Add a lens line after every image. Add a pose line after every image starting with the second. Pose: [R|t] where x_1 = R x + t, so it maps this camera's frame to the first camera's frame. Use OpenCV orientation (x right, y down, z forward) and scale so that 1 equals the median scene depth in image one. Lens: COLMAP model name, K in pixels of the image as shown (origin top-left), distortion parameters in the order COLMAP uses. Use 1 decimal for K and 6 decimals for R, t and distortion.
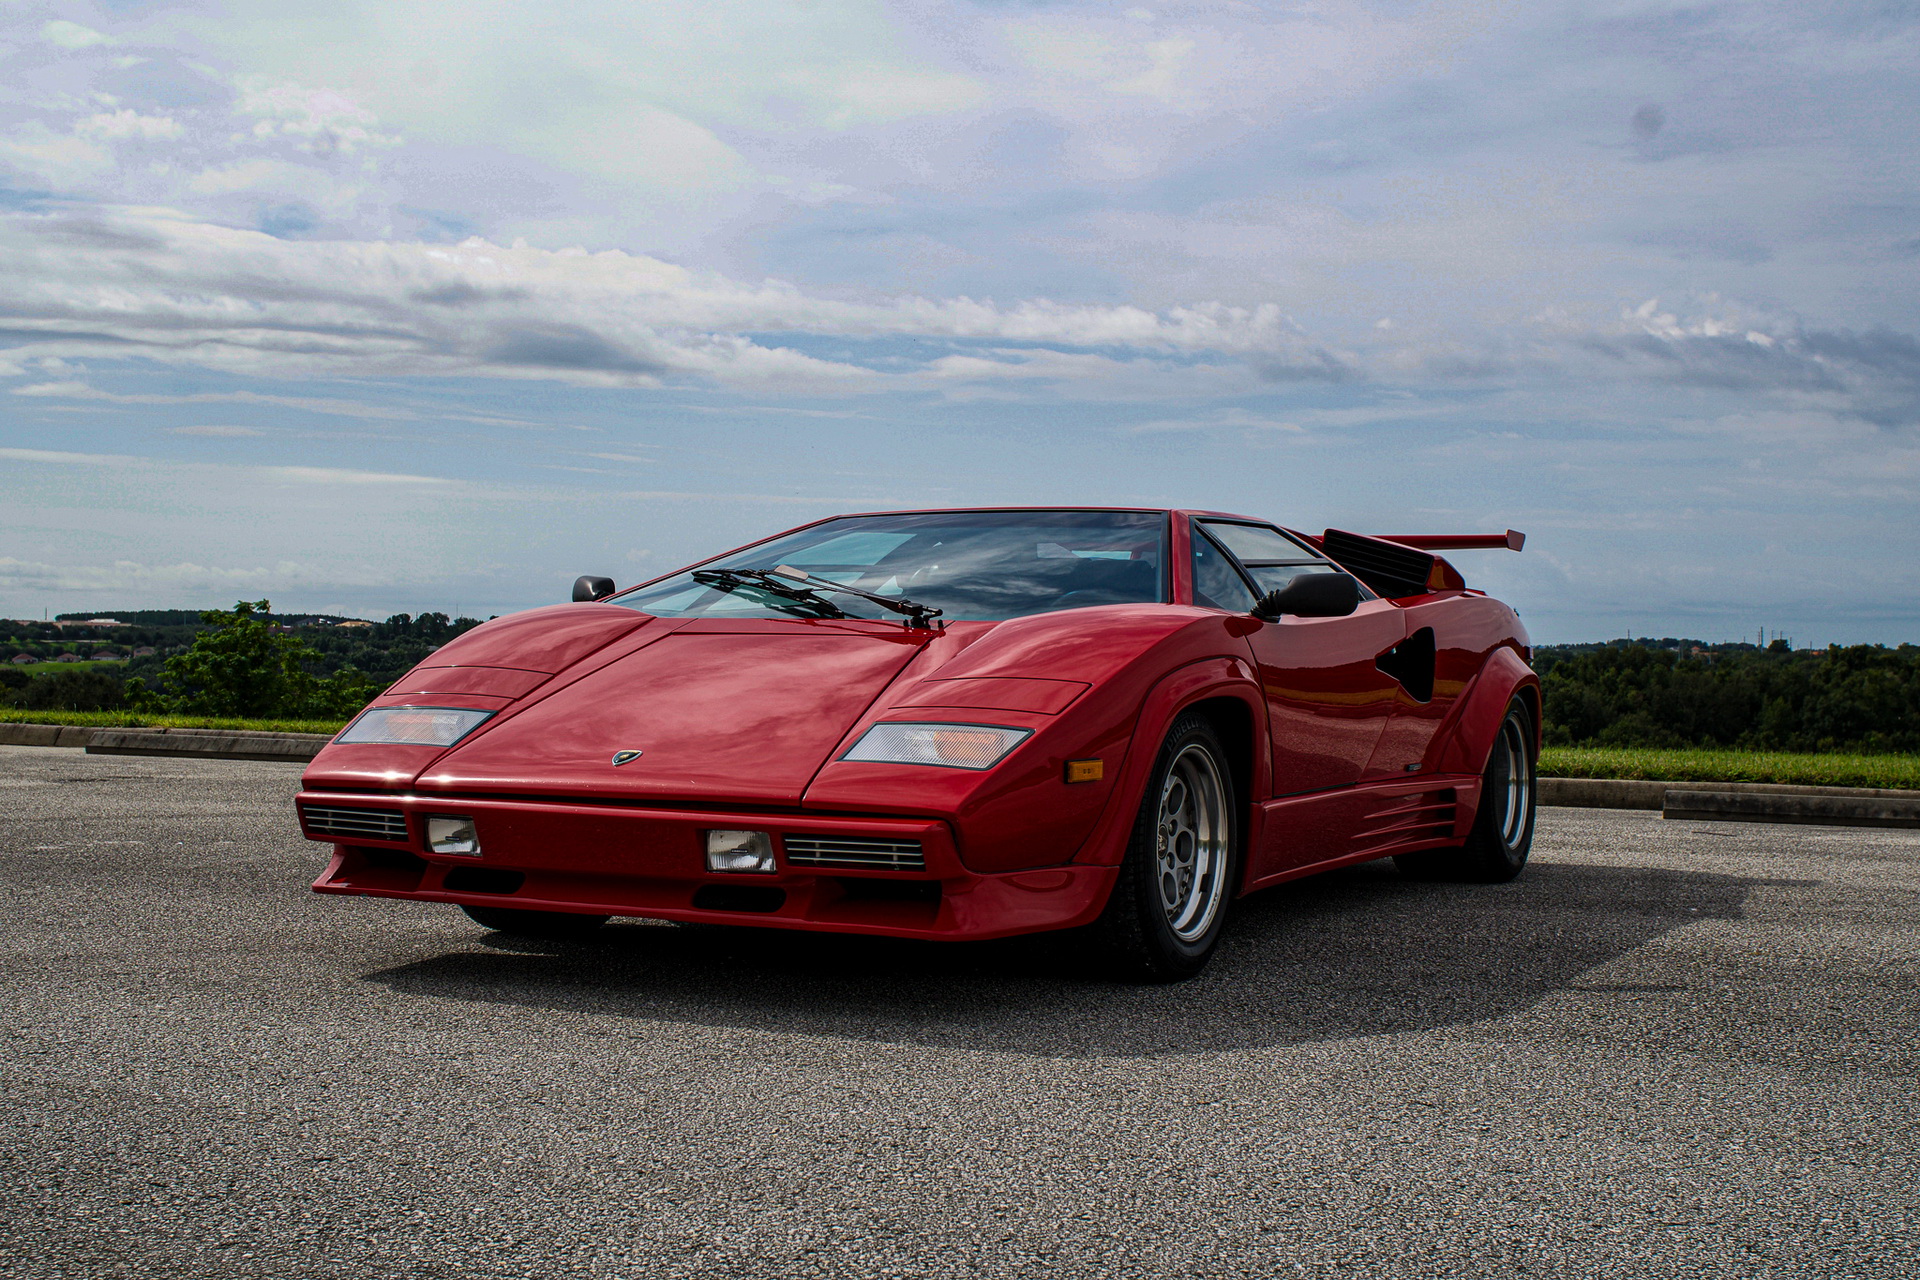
lens RADIAL K [[2373.0, 0, 967.9], [0, 2373.0, 643.5], [0, 0, 1]] dist [-0.023578, 0.000000]
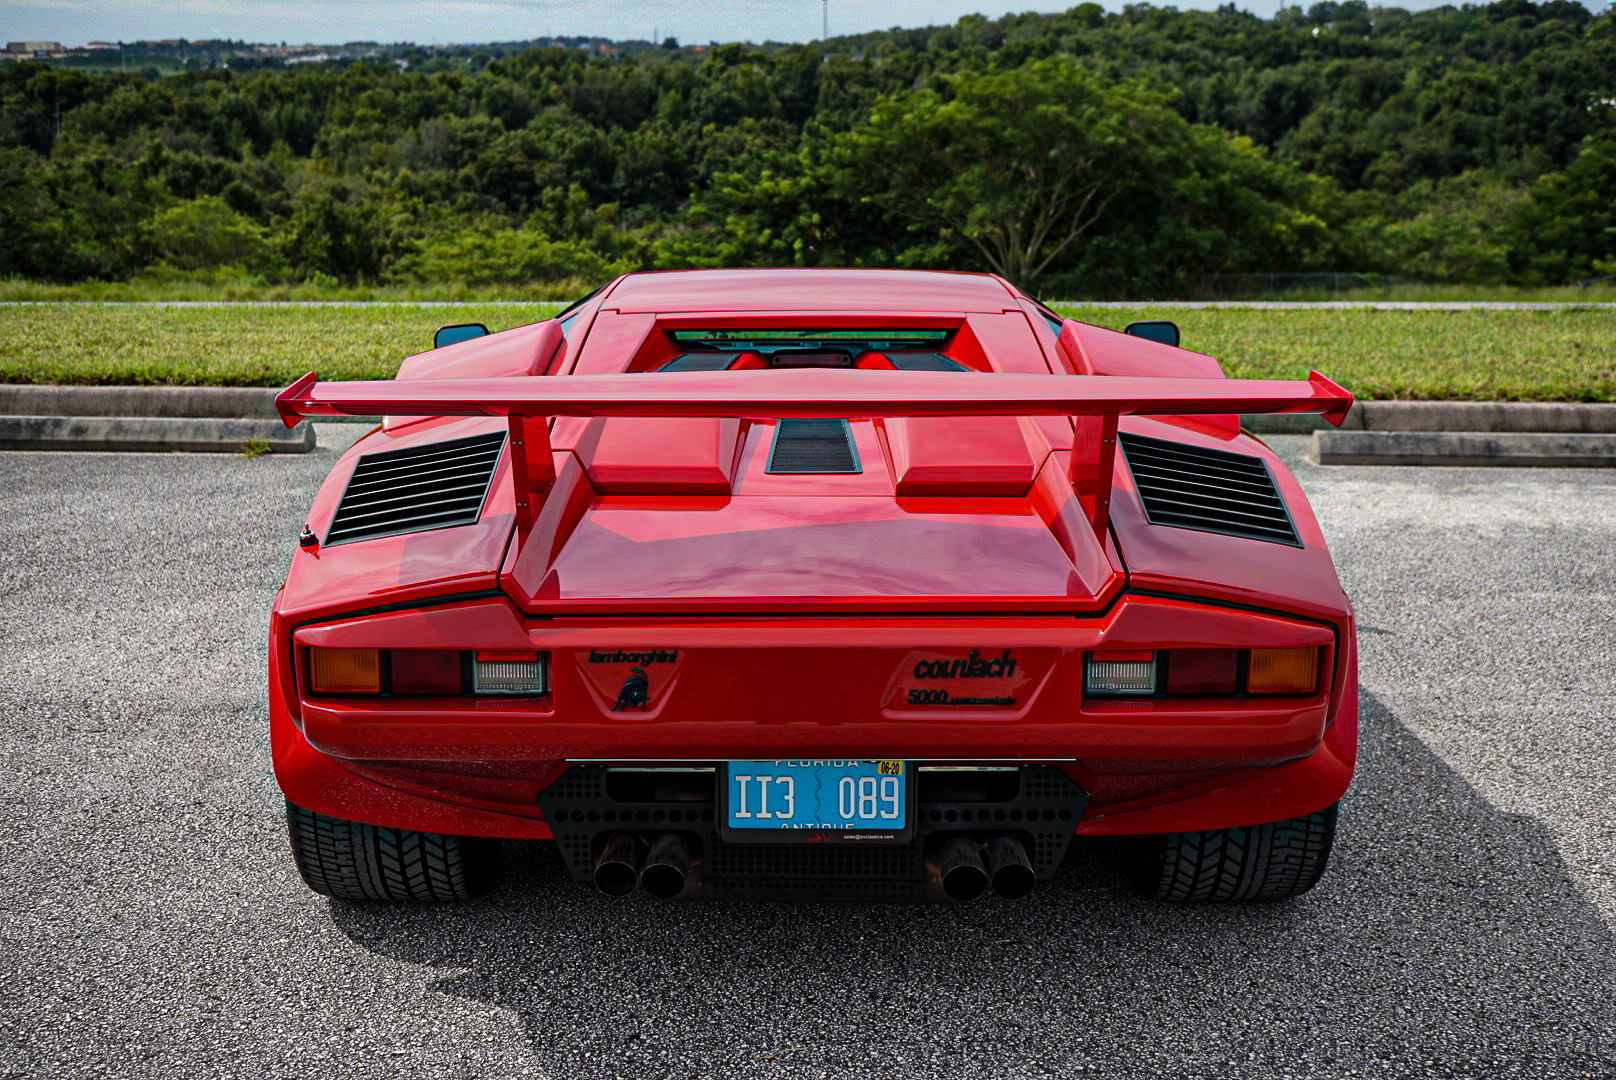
lens RADIAL K [[1997.3, 0, 815.0], [0, 1997.3, 553.0], [0, 0, 1]] dist [-0.023578, 0.000000]
pose [[0.920796, -0.102180, 0.376422, 0.067459], [0.005348, 0.968293, 0.249761, -0.081787], [-0.390007, -0.227966, 0.892147, 0.242349]]
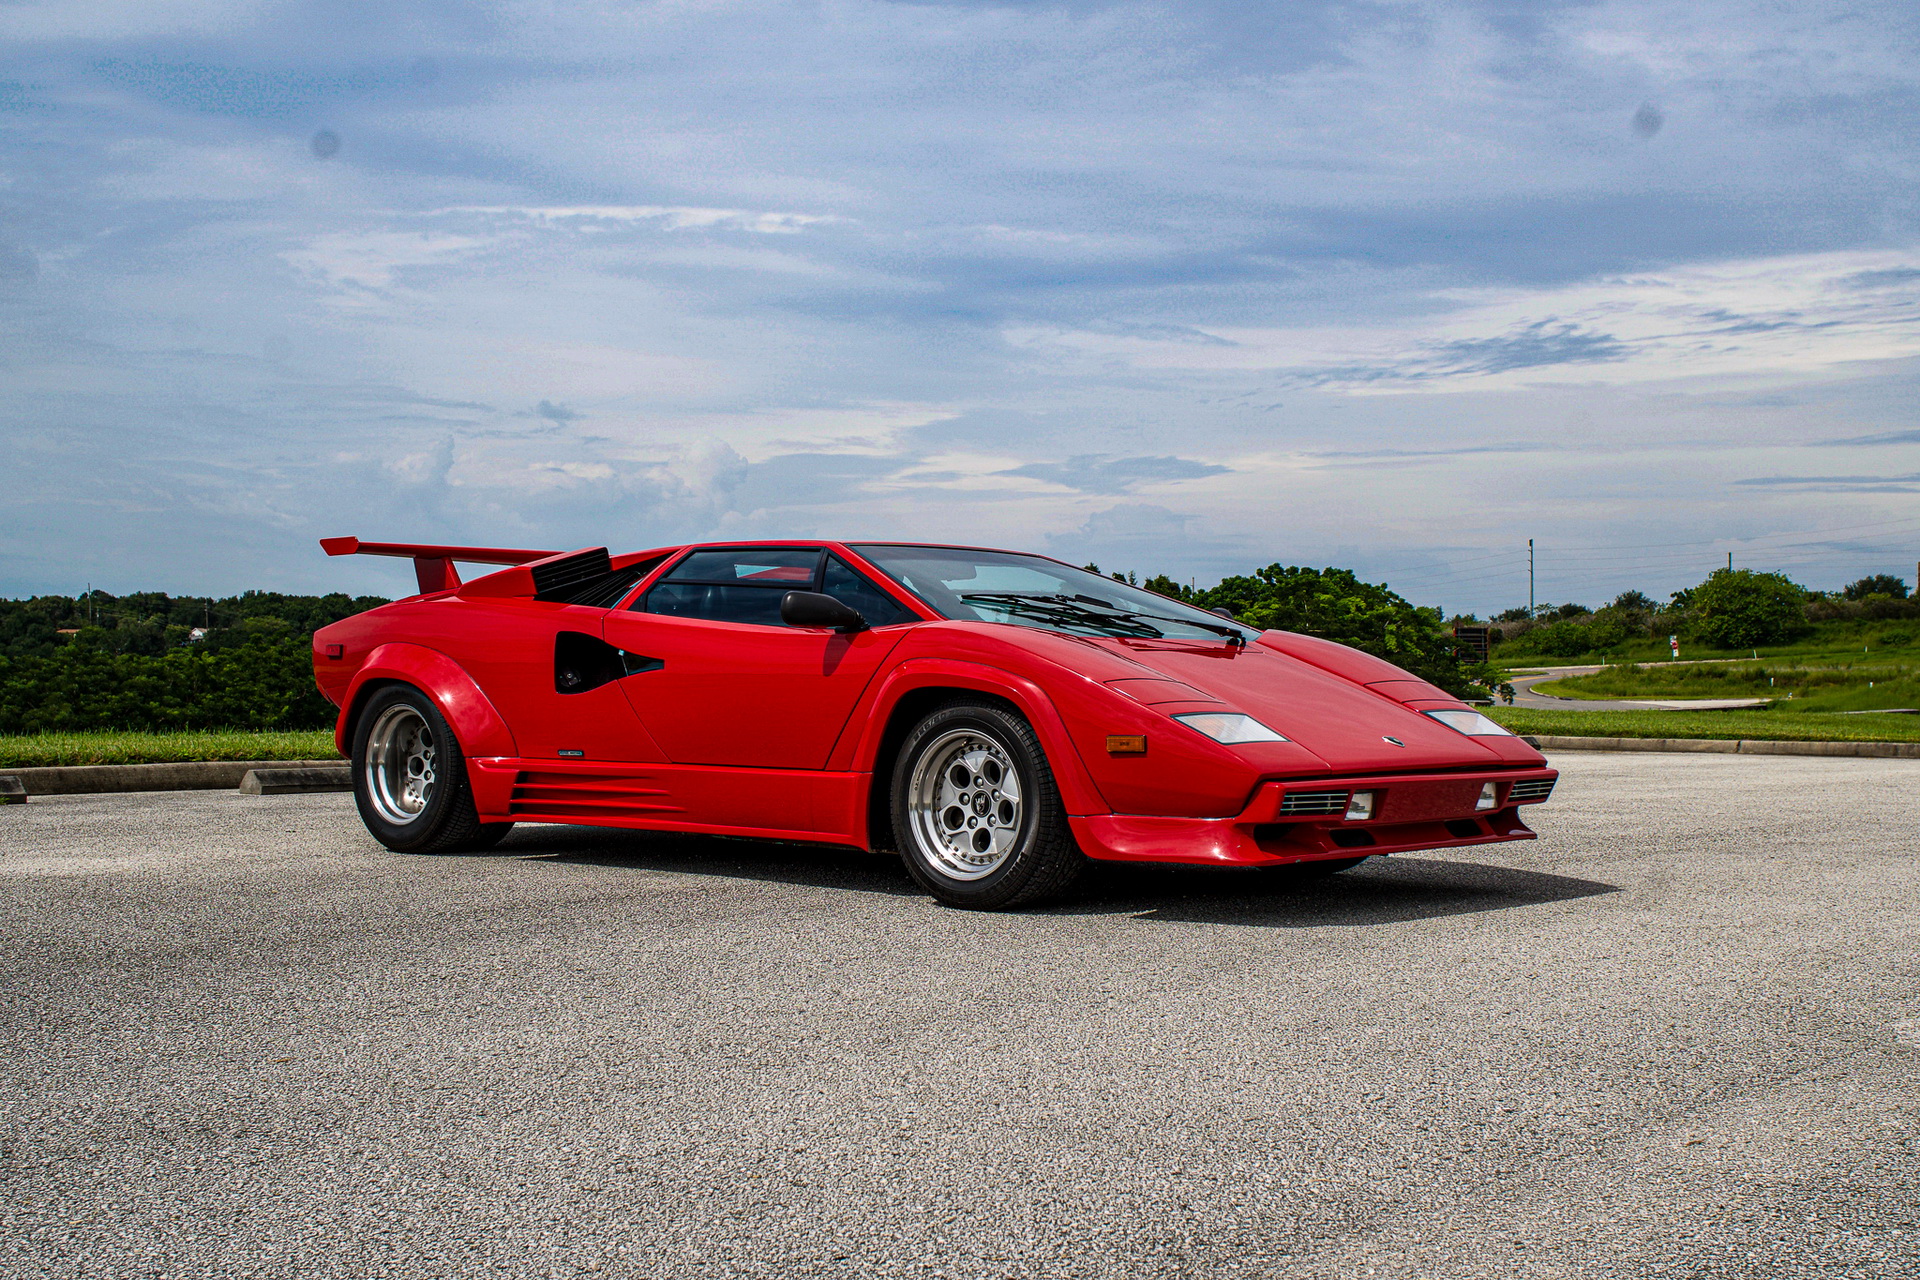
lens RADIAL K [[2373.0, 0, 963.8], [0, 2373.0, 773.8], [0, 0, 1]] dist [-0.023578, 0.000000]
pose [[0.267886, -0.053978, 0.961937, -0.665598], [-0.011161, 0.998188, 0.059120, -0.005781], [-0.963386, -0.026573, 0.266798, 0.362417]]
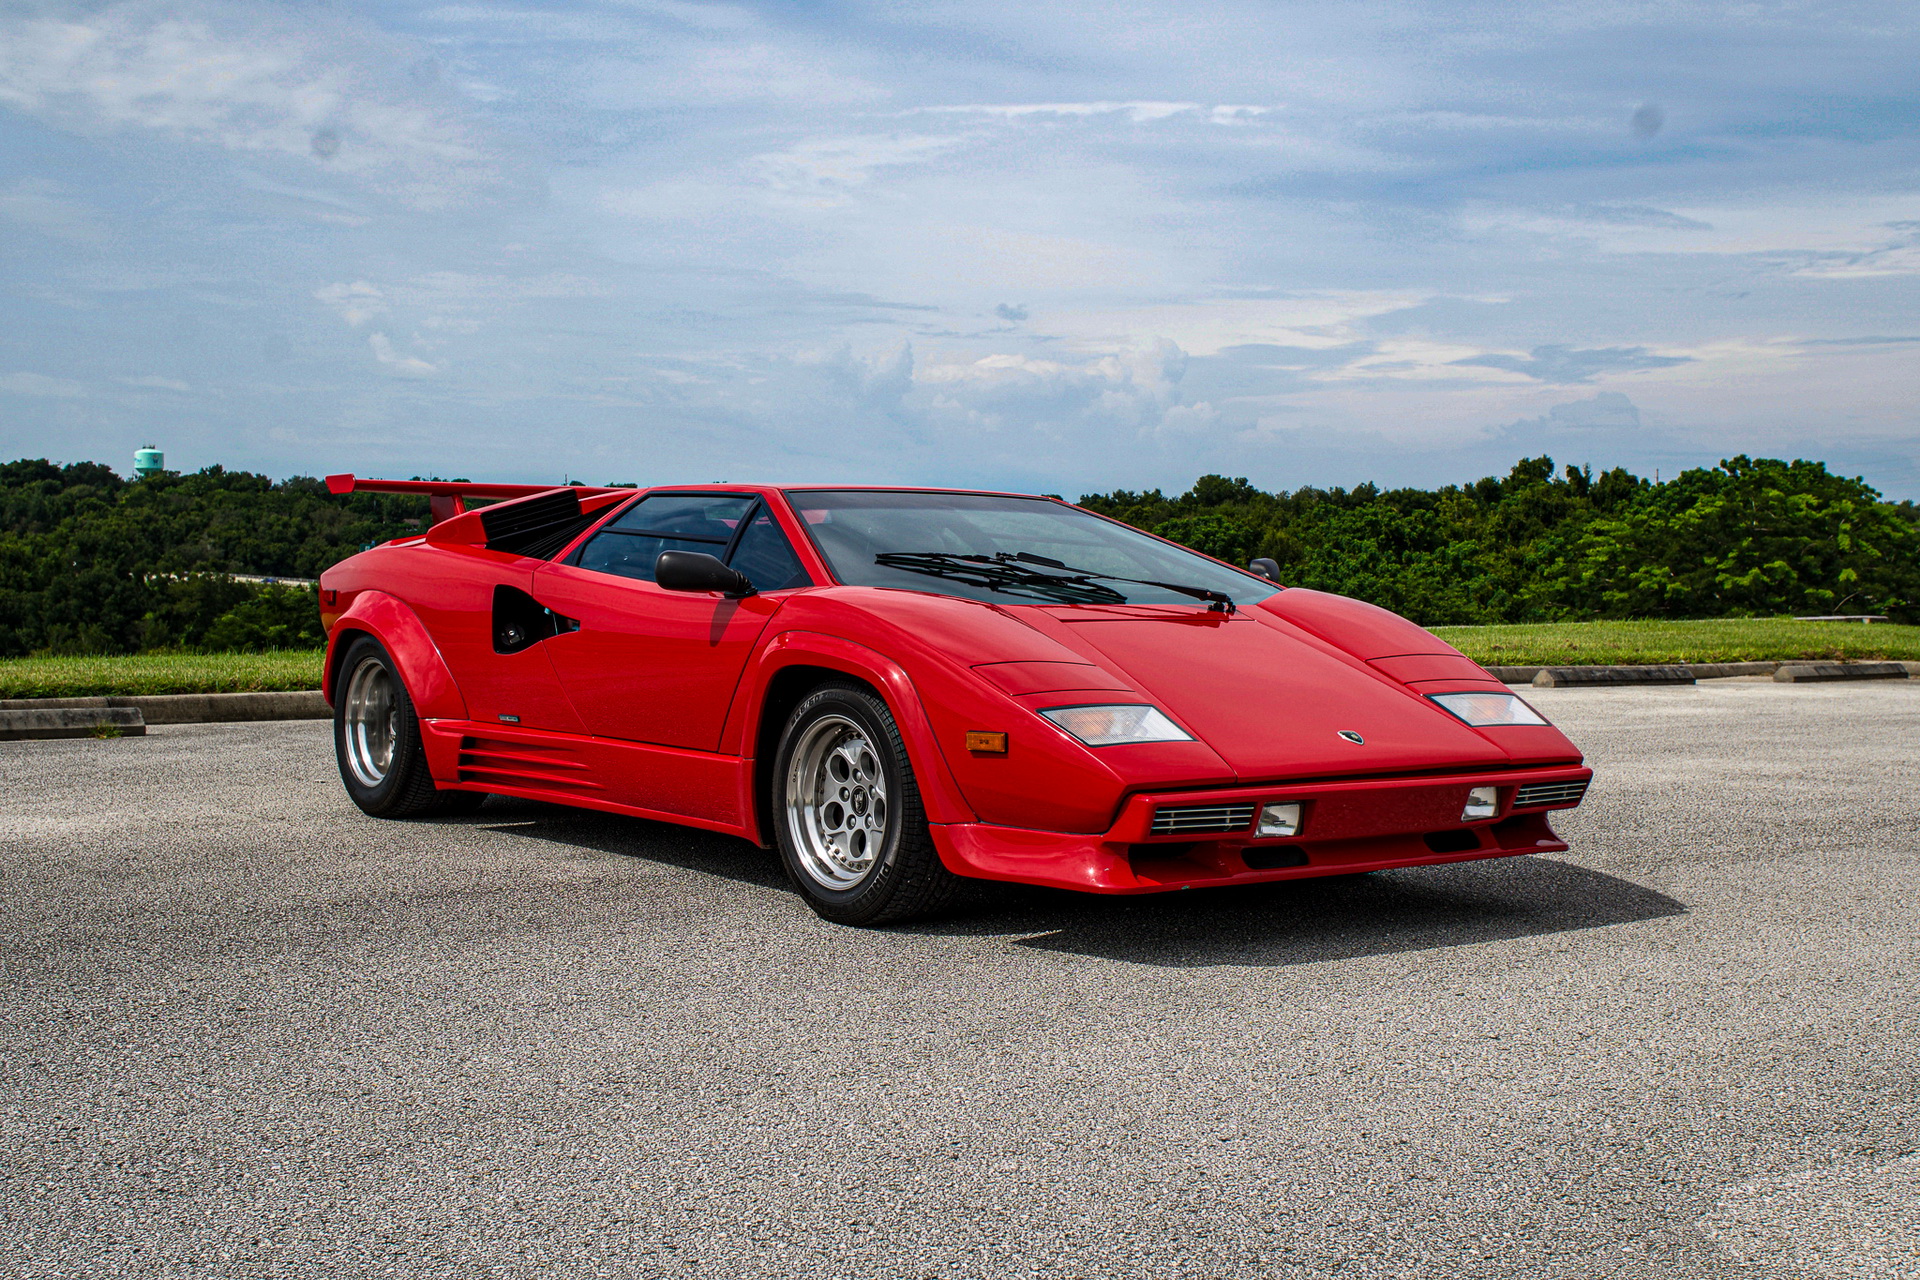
lens RADIAL K [[2373.0, 0, 969.4], [0, 2373.0, 643.7], [0, 0, 1]] dist [-0.023578, 0.000000]
pose [[0.443338, -0.040705, 0.895430, -0.539810], [-0.014781, 0.998501, 0.052709, -0.024583], [-0.896233, -0.036603, 0.442072, 0.269401]]
